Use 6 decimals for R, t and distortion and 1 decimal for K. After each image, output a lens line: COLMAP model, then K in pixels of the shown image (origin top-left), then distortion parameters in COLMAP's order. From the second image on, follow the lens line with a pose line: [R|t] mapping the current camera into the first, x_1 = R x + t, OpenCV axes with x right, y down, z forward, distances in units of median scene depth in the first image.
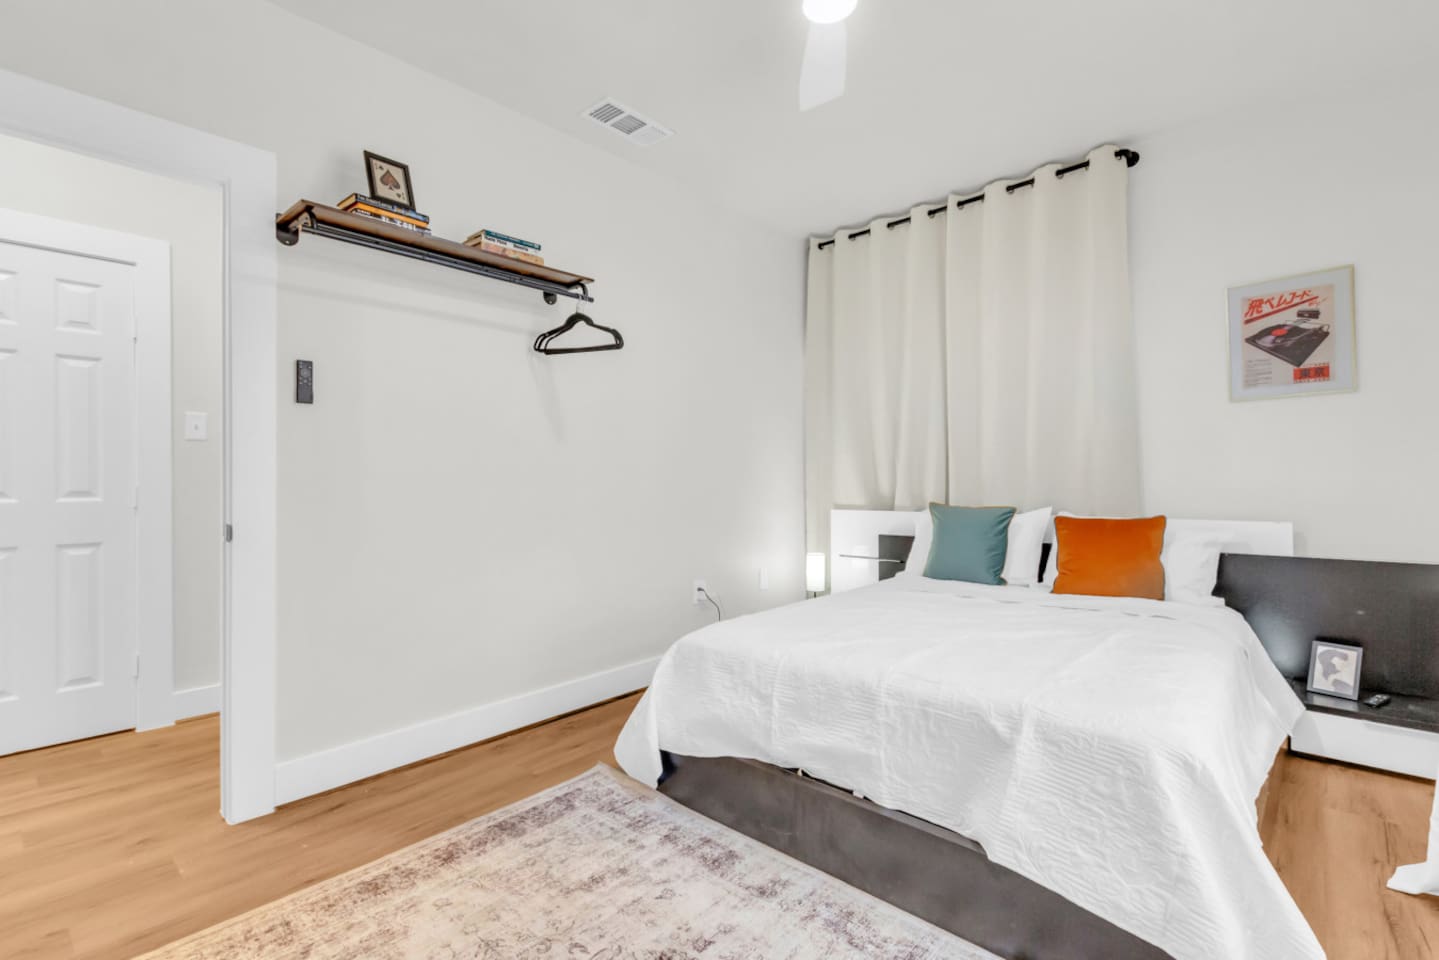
lens RADIAL K [[665.6, 0, 718.9], [0, 665.6, 471.4], [0, 0, 1]] dist [0.004633, 0.000564]
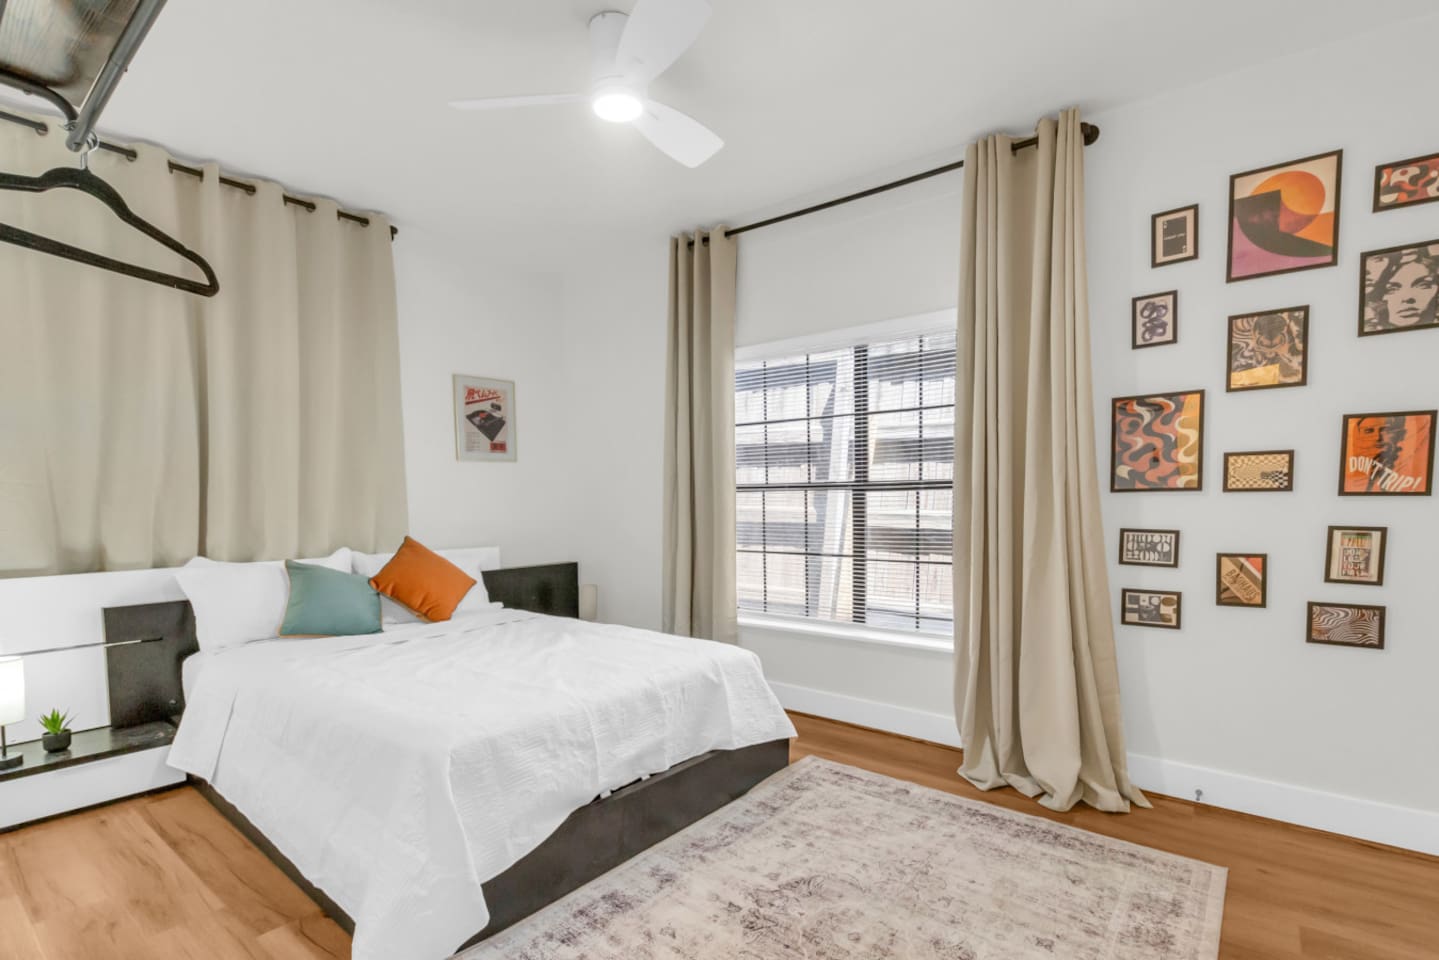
lens RADIAL K [[665.6, 0, 724.1], [0, 665.6, 533.1], [0, 0, 1]] dist [0.004633, 0.000564]
pose [[-0.060760, -0.044476, 0.997161, -0.668459], [-0.011038, 0.998976, 0.043884, -0.024756], [-0.998091, -0.008341, -0.061188, 0.594910]]
